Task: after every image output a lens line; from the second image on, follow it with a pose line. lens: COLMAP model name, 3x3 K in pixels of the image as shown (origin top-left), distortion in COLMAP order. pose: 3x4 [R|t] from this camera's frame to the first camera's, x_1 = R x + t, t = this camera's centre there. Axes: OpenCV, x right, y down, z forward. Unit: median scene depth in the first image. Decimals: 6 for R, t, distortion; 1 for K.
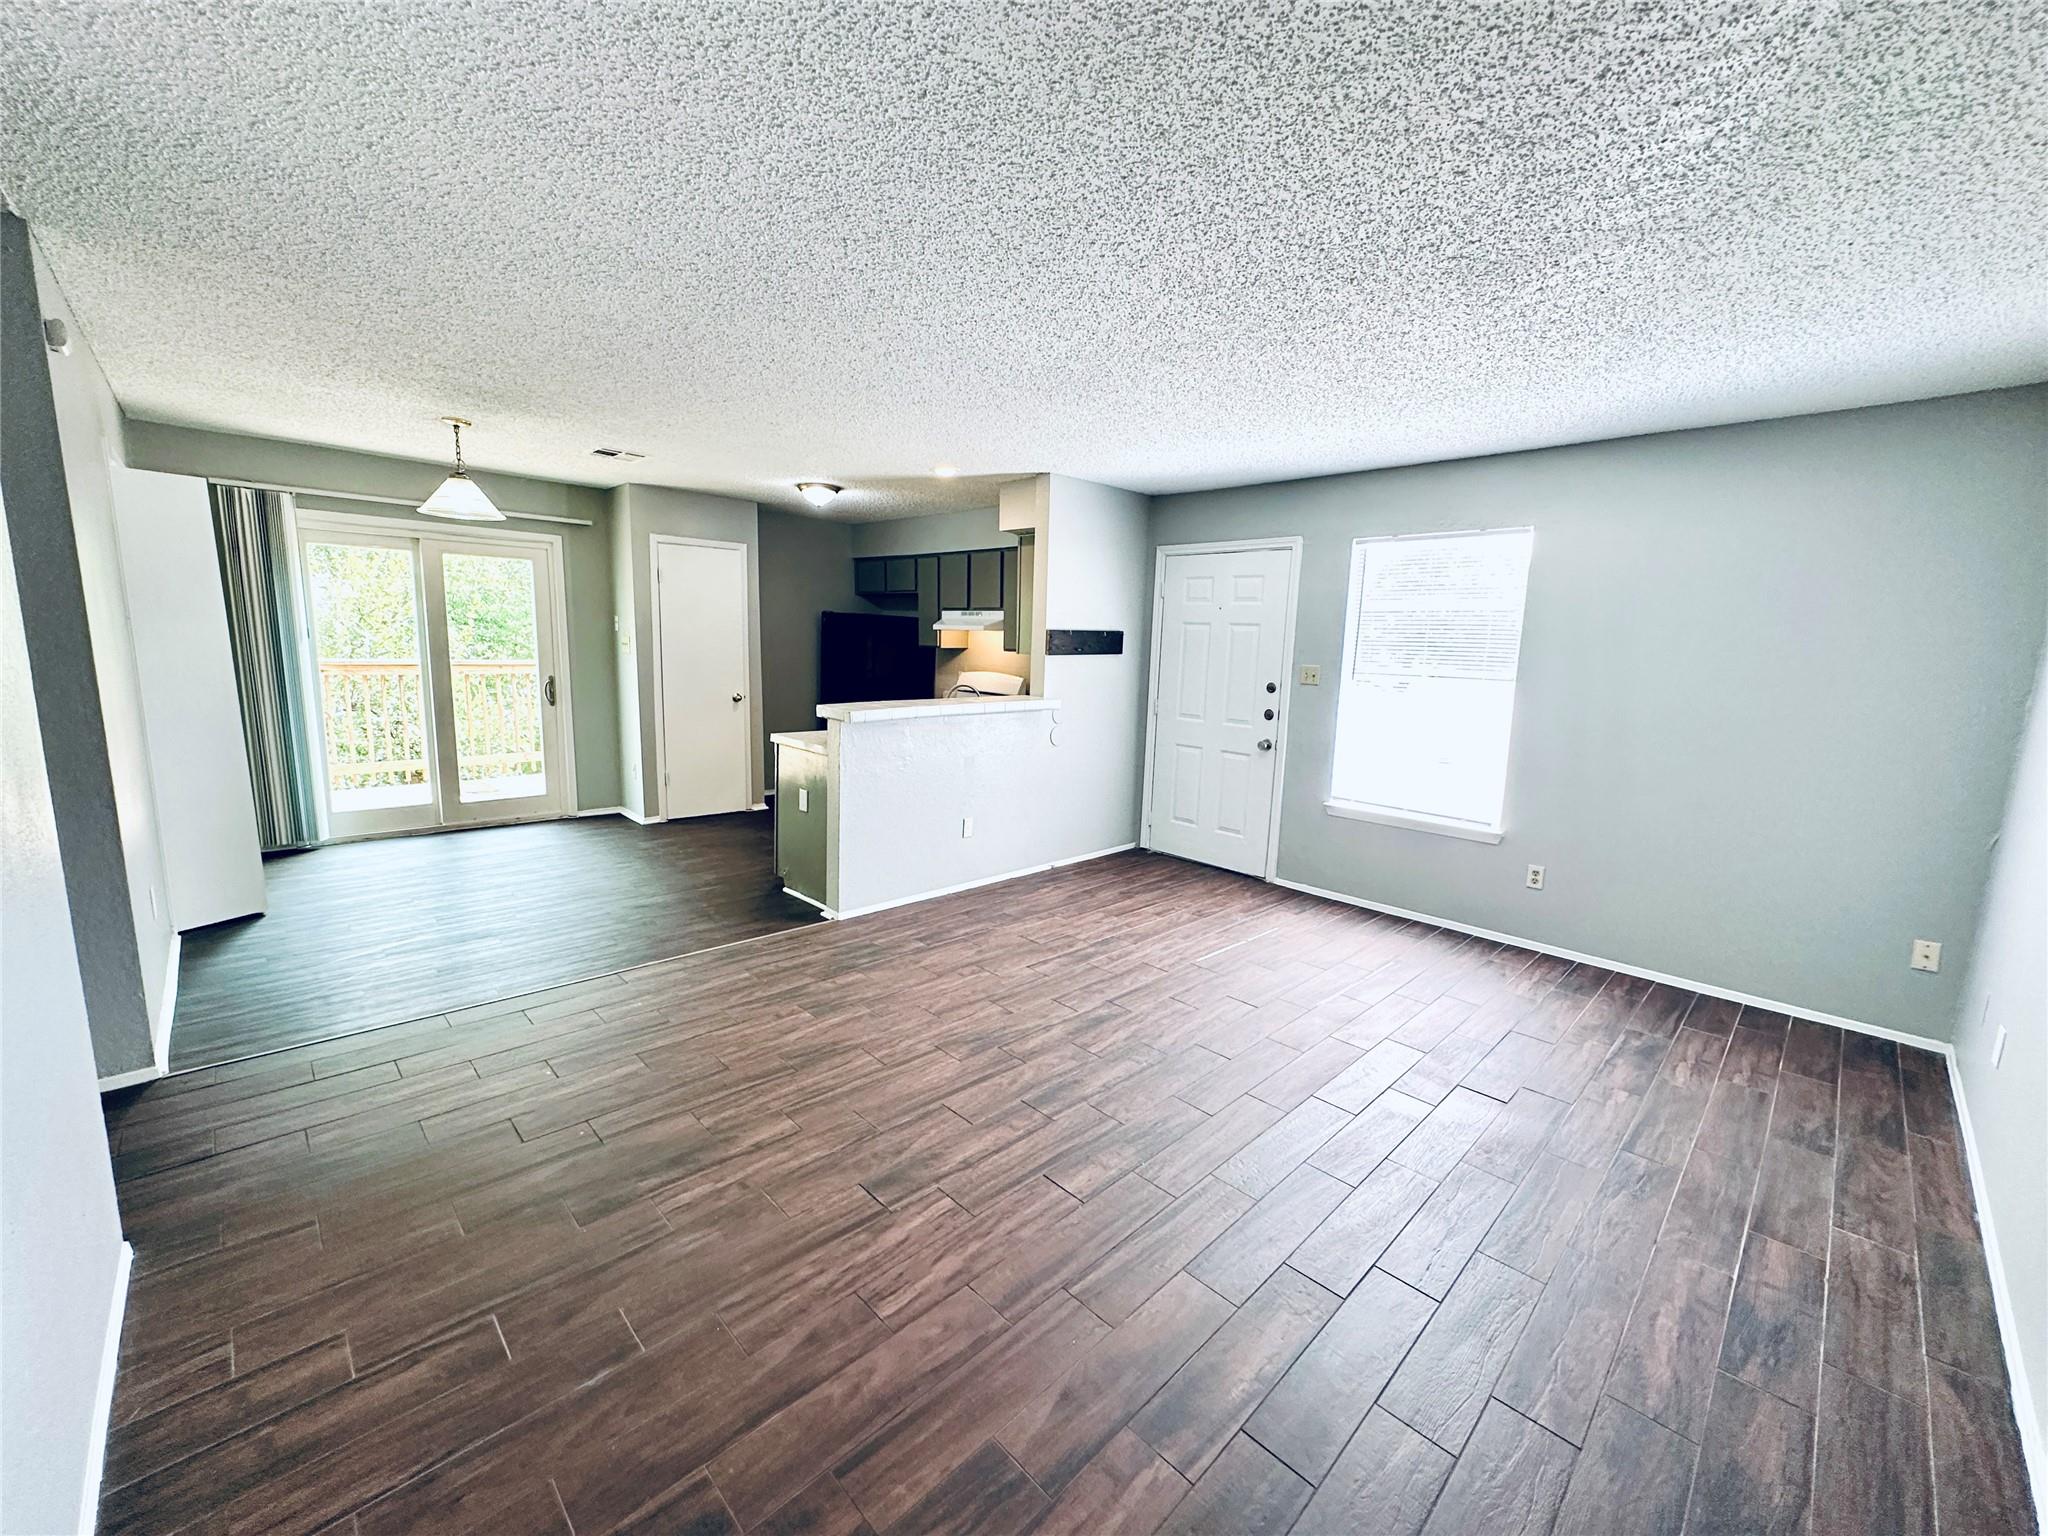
lens RADIAL K [[819.3, 0, 1030.0], [0, 819.3, 745.6], [0, 0, 1]] dist [-0.004255, 0.001239]
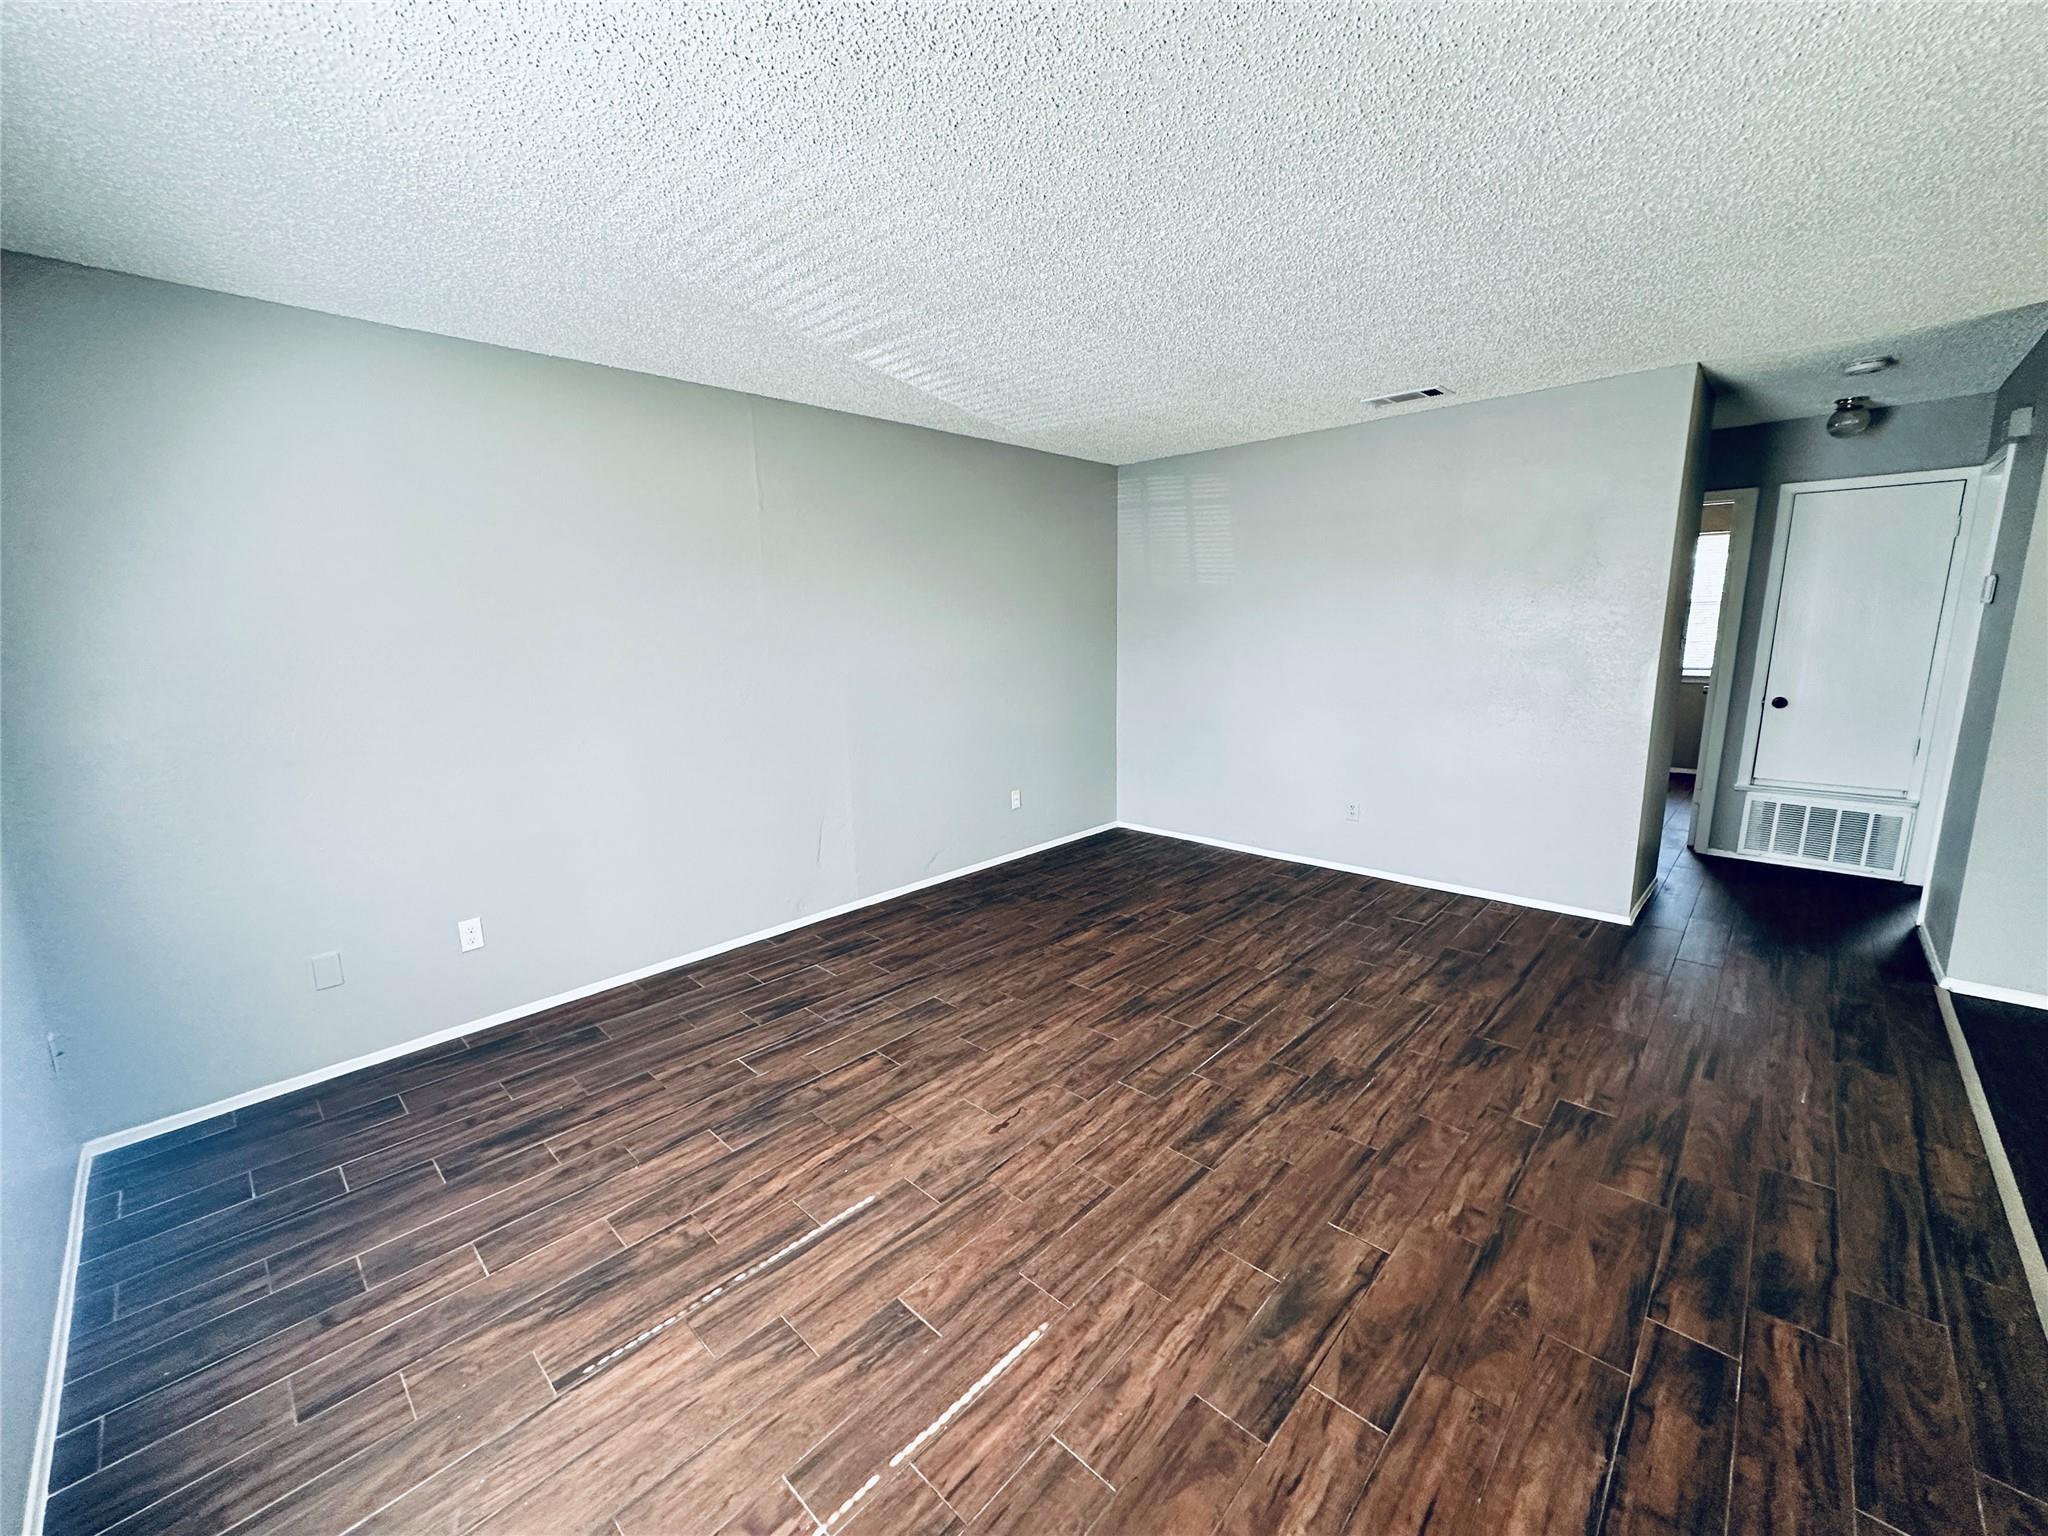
lens RADIAL K [[819.3, 0, 1016.3], [0, 819.3, 765.0], [0, 0, 1]] dist [-0.004255, 0.001239]
pose [[-0.999615, -0.009037, -0.026247, 0.255205], [-0.016538, 0.953293, 0.301595, -0.184145], [0.022296, 0.301913, -0.953075, 1.438267]]
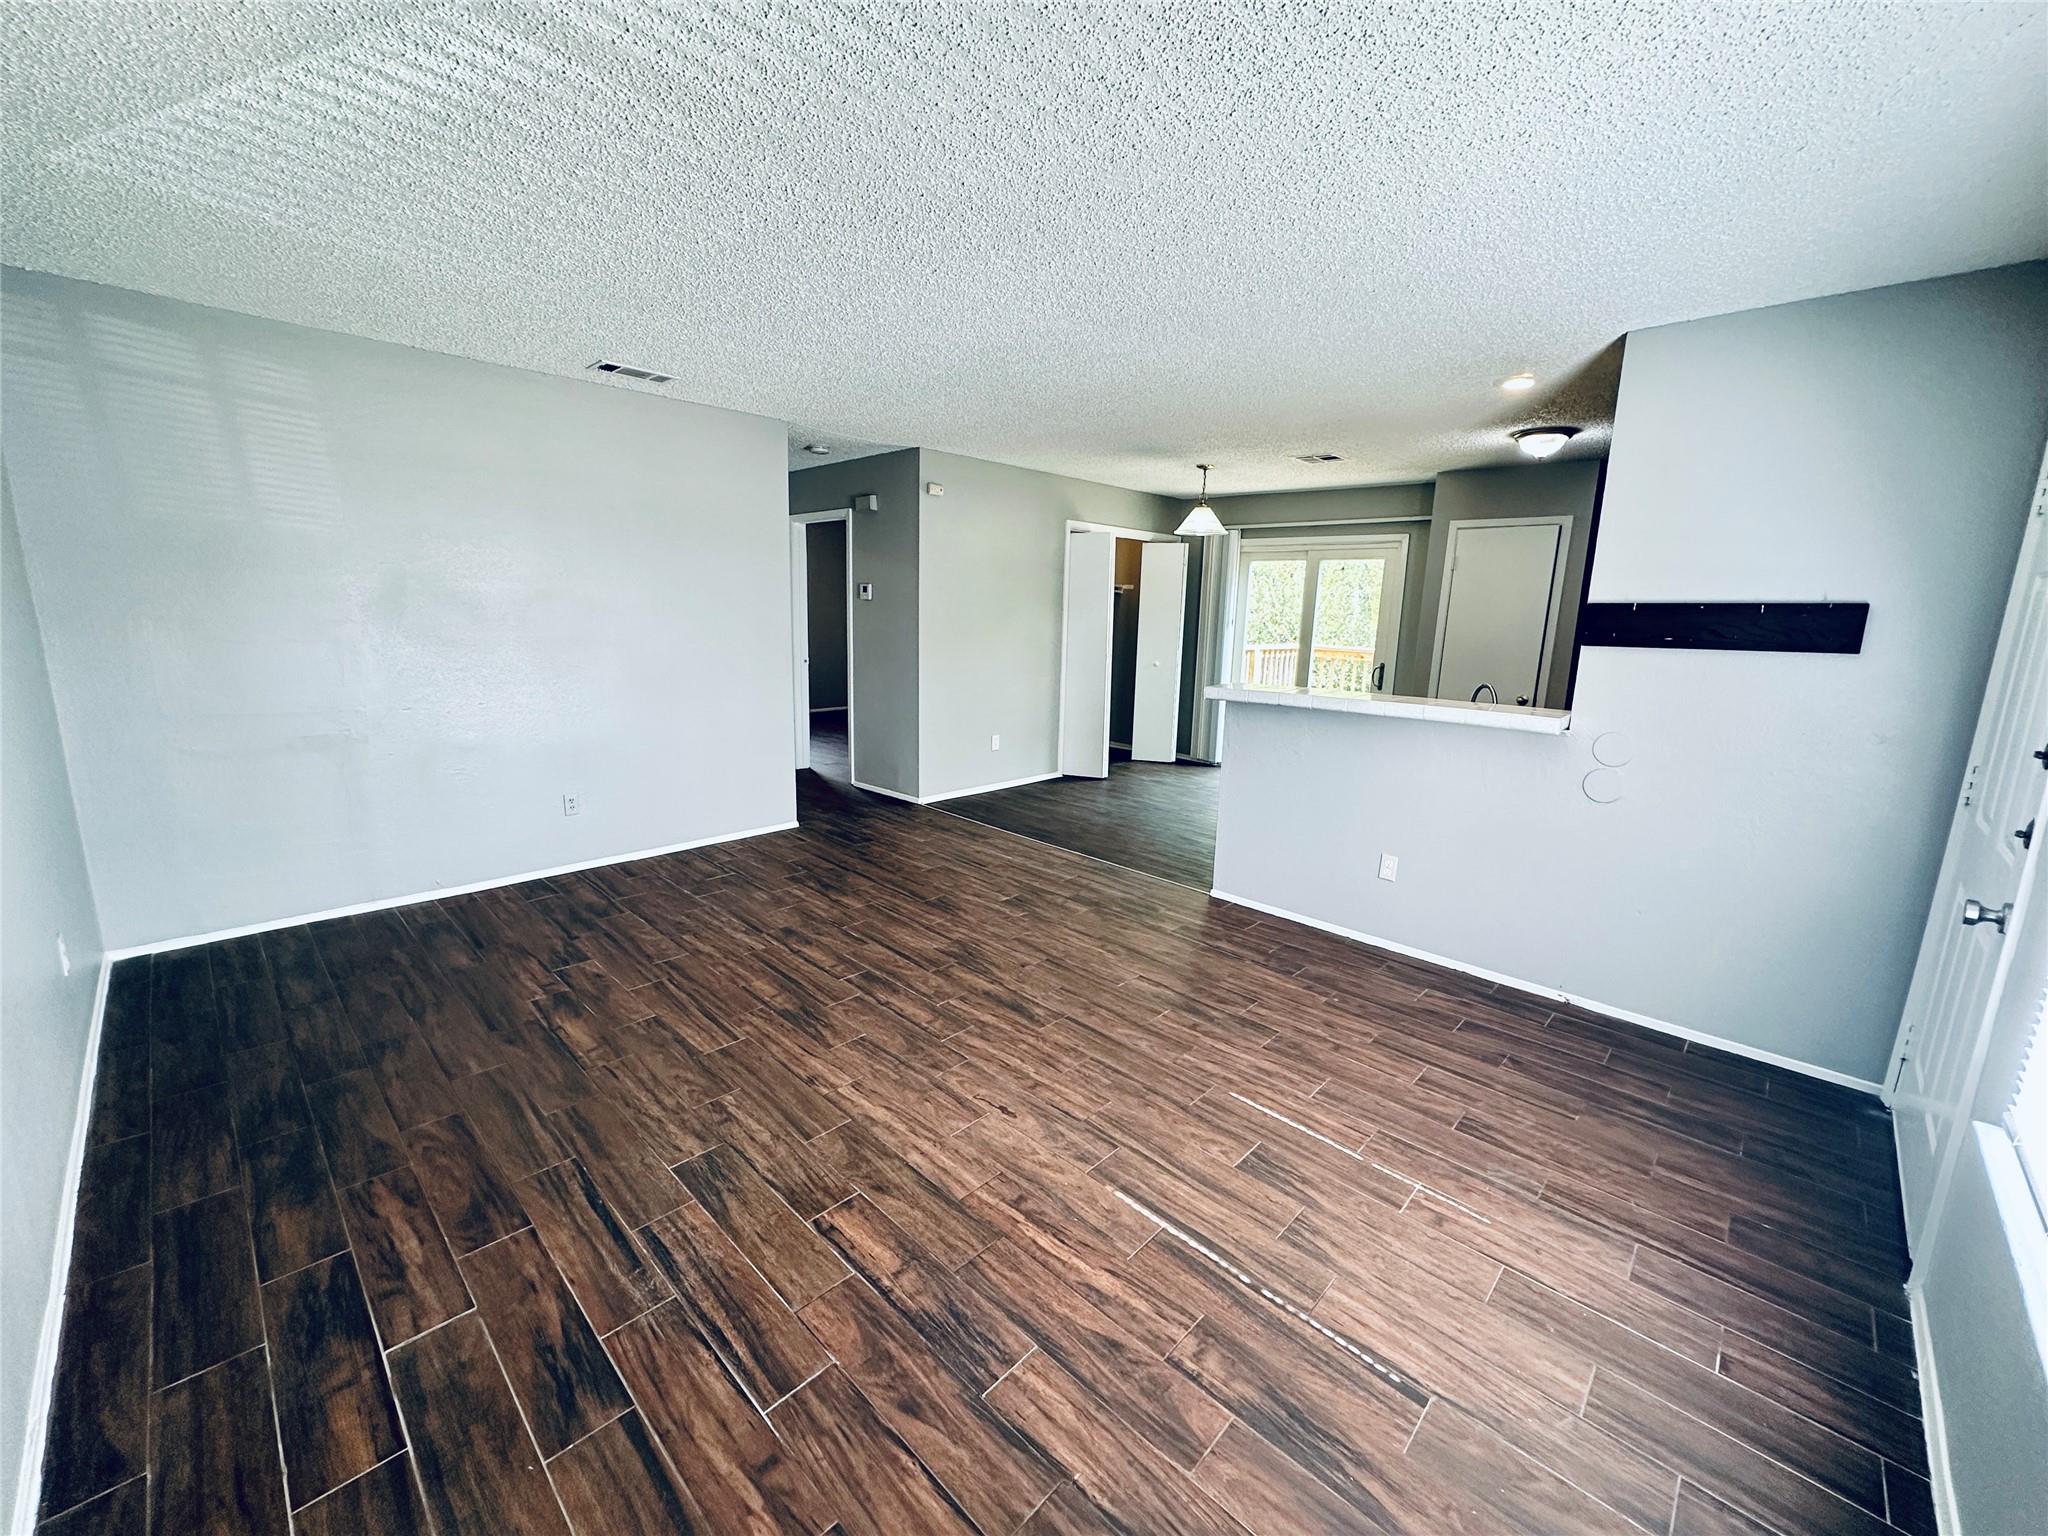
lens RADIAL K [[819.3, 0, 1025.6], [0, 819.3, 771.4], [0, 0, 1]] dist [-0.004255, 0.001239]
pose [[0.026860, 0.166062, -0.985749, 0.863816], [-0.158115, 0.974397, 0.159841, -0.073285], [0.987055, 0.151568, 0.052429, 0.819267]]
